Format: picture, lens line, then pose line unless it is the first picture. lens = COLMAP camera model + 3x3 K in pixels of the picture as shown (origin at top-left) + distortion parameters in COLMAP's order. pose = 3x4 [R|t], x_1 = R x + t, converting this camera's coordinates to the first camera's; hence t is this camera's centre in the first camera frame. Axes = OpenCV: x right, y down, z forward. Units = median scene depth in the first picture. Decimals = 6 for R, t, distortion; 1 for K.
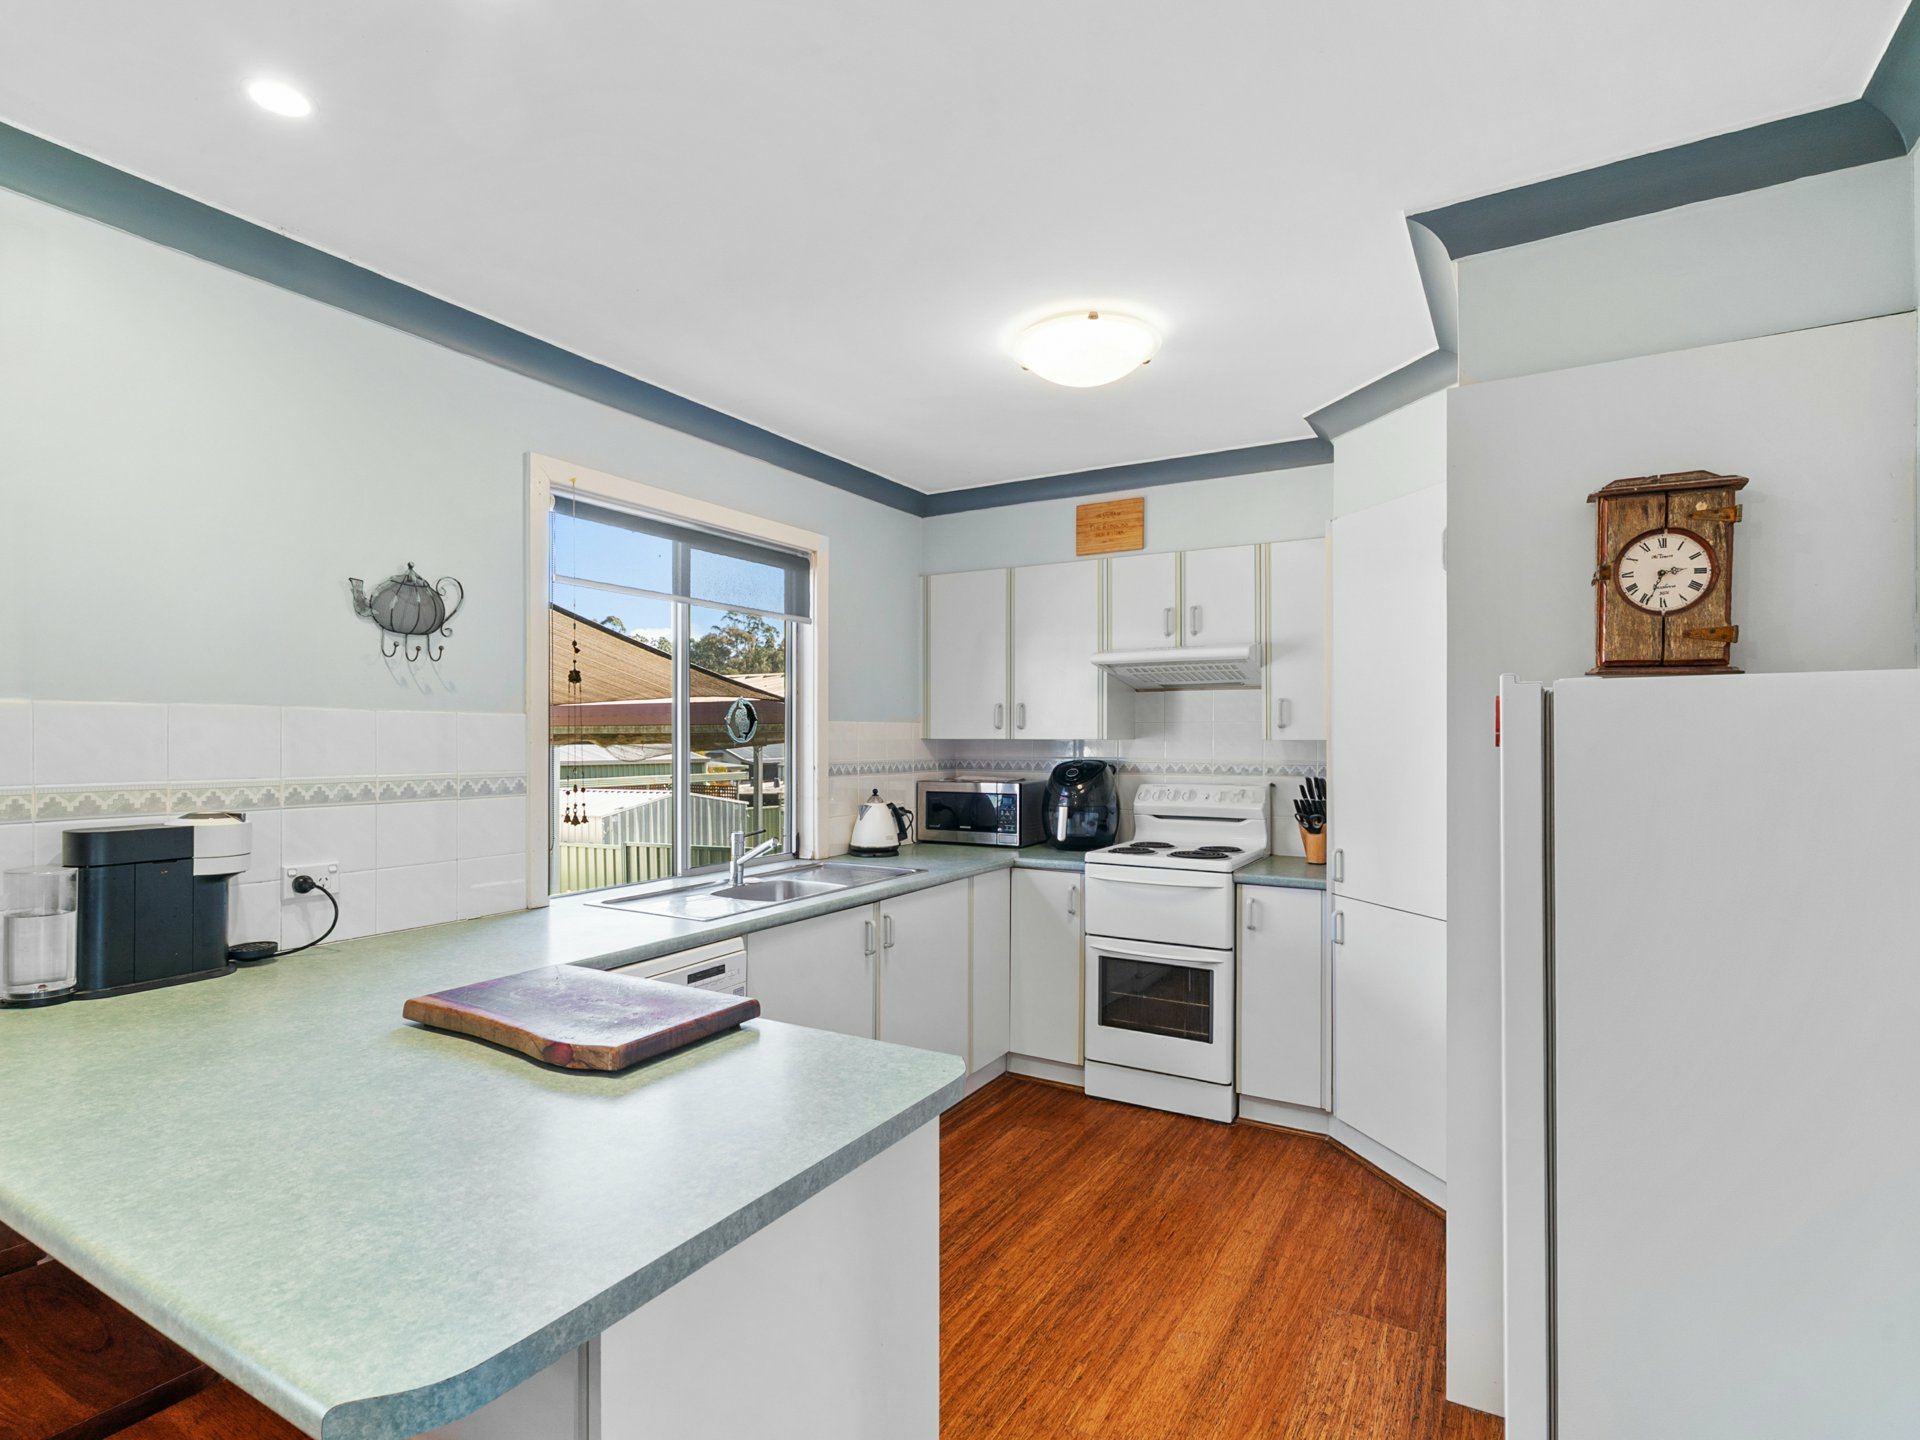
lens RADIAL K [[965.8, 0, 953.0], [0, 965.8, 738.0], [0, 0, 1]] dist [-0.001725, 0.001088]
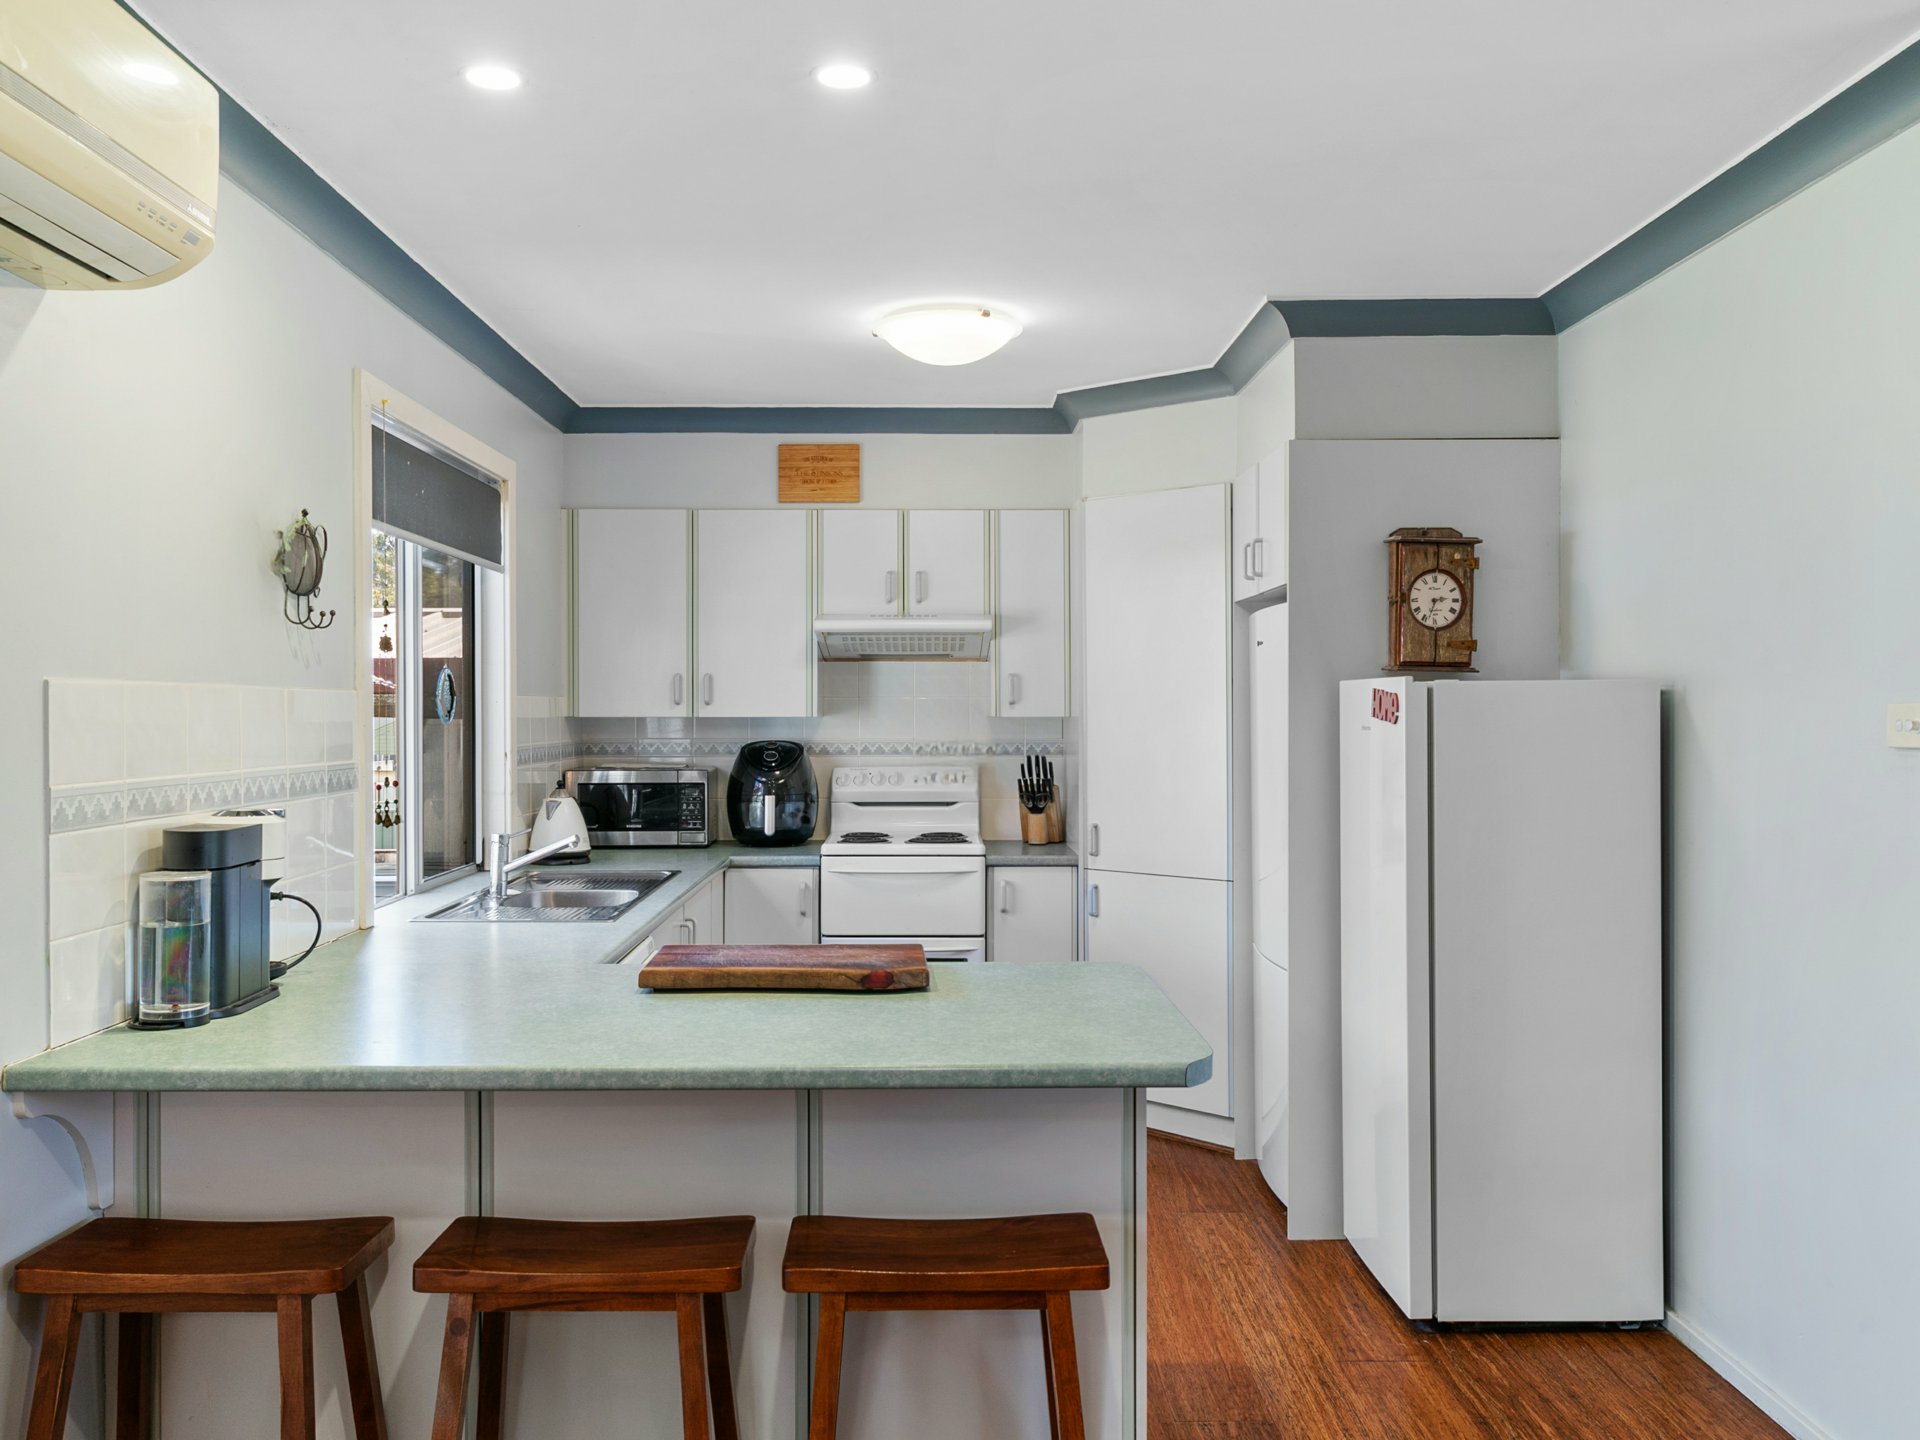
lens RADIAL K [[1489.3, 0, 960.0], [0, 1489.3, 720.0], [0, 0, 1]] dist [0.001232, -0.000670]
pose [[0.856806, -0.005351, 0.515612, -0.467187], [0.001692, 0.999970, 0.007567, -0.006317], [-0.515637, -0.005611, 0.856789, -0.242516]]
